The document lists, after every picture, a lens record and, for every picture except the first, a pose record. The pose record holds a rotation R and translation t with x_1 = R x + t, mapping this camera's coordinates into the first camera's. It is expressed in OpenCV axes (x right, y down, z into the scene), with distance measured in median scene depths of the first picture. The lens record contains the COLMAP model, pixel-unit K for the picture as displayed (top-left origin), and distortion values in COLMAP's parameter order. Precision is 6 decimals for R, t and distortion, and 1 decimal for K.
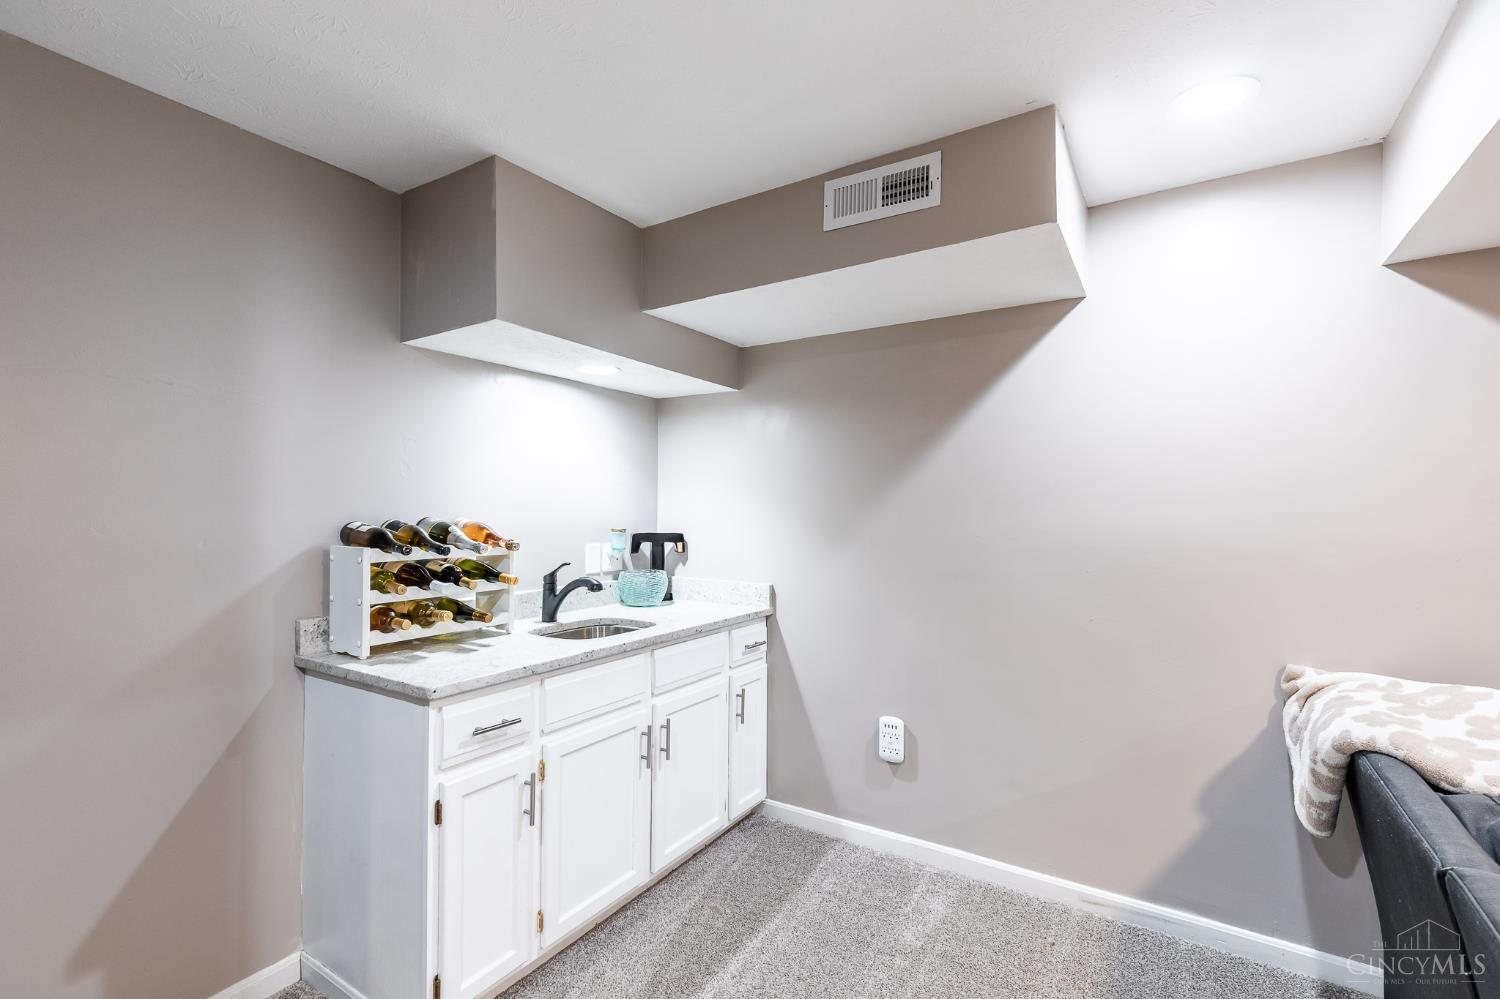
lens RADIAL K [[686.3, 0, 750.0], [0, 686.3, 499.5], [0, 0, 1]] dist [0.000681, -0.000234]
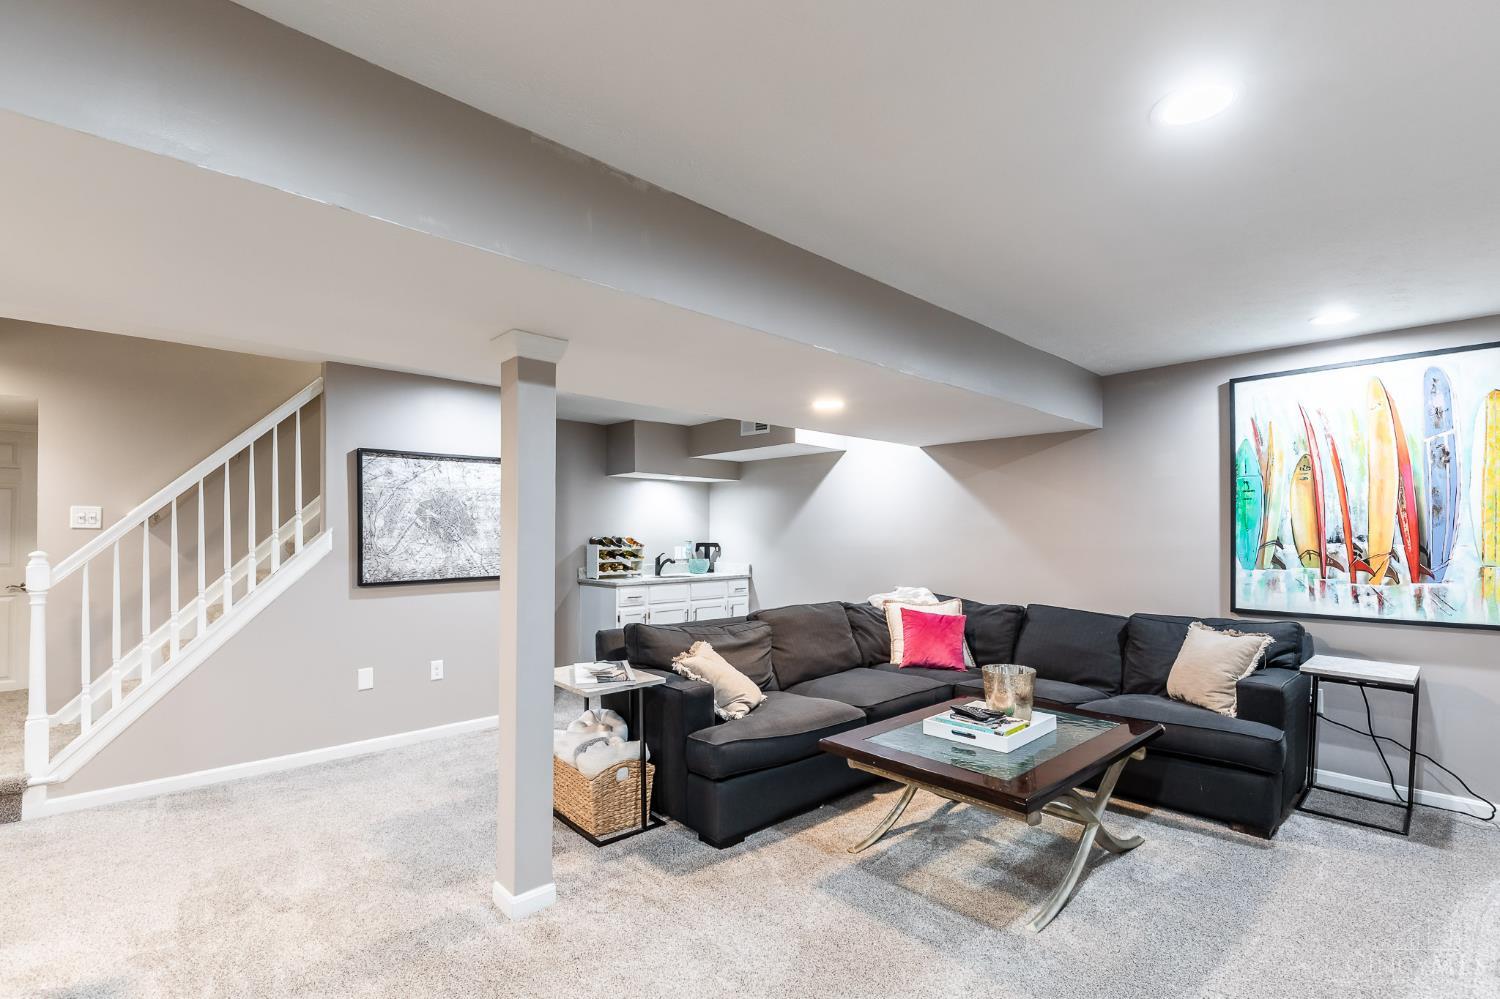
lens RADIAL K [[671.6, 0, 737.6], [0, 671.6, 526.5], [0, 0, 1]] dist [0.004496, 0.000181]
pose [[0.968638, -0.007120, -0.248374, 0.750938], [0.008914, 0.999942, 0.006098, -0.026086], [0.248316, -0.008121, 0.968645, -1.649110]]
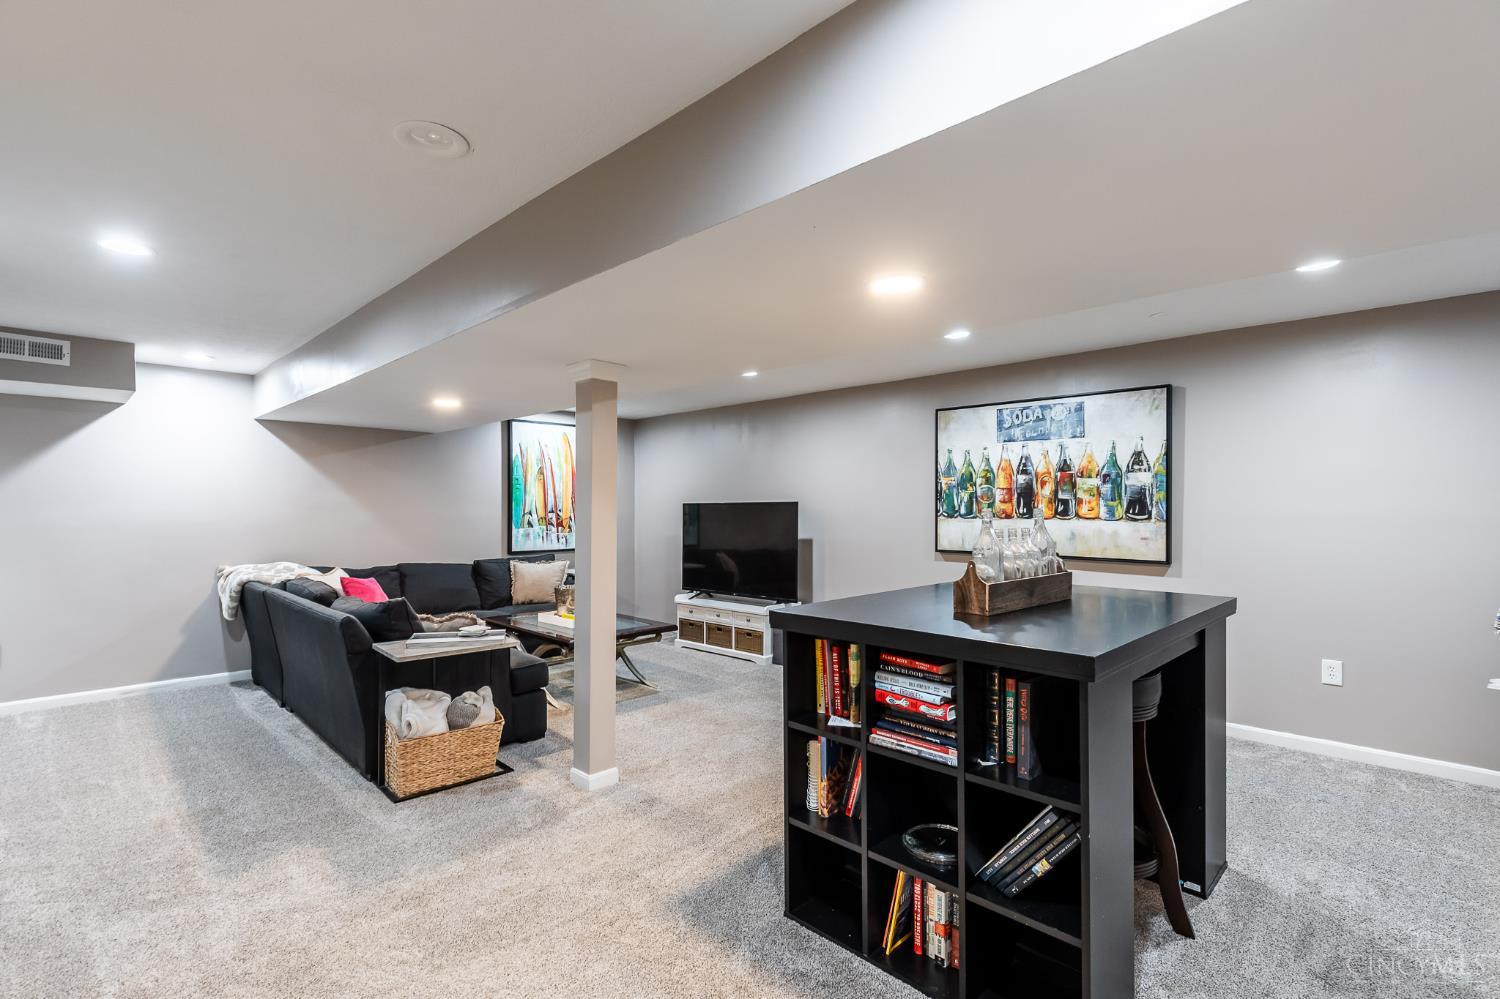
lens RADIAL K [[686.3, 0, 750.0], [0, 686.3, 499.5], [0, 0, 1]] dist [0.000681, -0.000234]
pose [[0.208818, 0.007986, 0.977922, -1.188480], [-0.014845, 0.999877, -0.004996, -0.025420], [-0.977842, -0.013474, 0.208911, -1.331661]]
